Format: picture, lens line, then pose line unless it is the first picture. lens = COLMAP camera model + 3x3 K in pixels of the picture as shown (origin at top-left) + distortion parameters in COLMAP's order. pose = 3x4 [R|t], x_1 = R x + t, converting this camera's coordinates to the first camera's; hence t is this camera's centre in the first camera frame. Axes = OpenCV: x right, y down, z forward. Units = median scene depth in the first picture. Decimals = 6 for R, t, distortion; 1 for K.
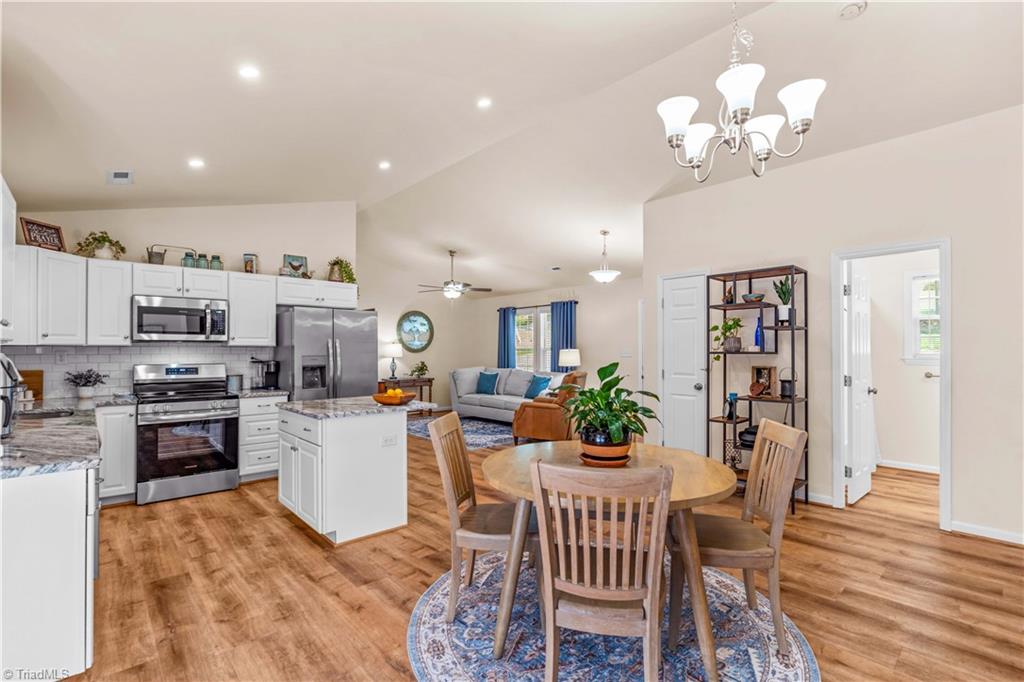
lens RADIAL K [[469.6, 0, 512.0], [0, 469.6, 341.0], [0, 0, 1]] dist [-0.000150, 0.000586]
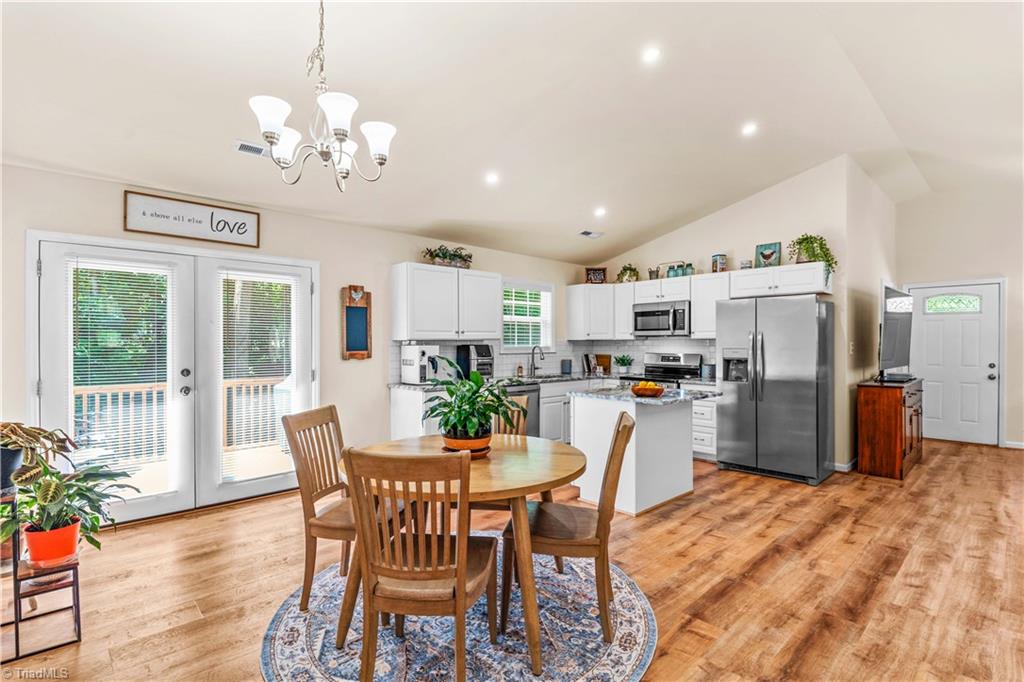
lens RADIAL K [[482.6, 0, 502.8], [0, 482.6, 342.8], [0, 0, 1]] dist [-0.002802, -0.000394]
pose [[-0.003009, 0.000928, -0.999995, 0.679009], [0.021760, 0.999763, 0.000863, 0.009451], [0.999759, -0.021757, -0.003029, 0.598373]]
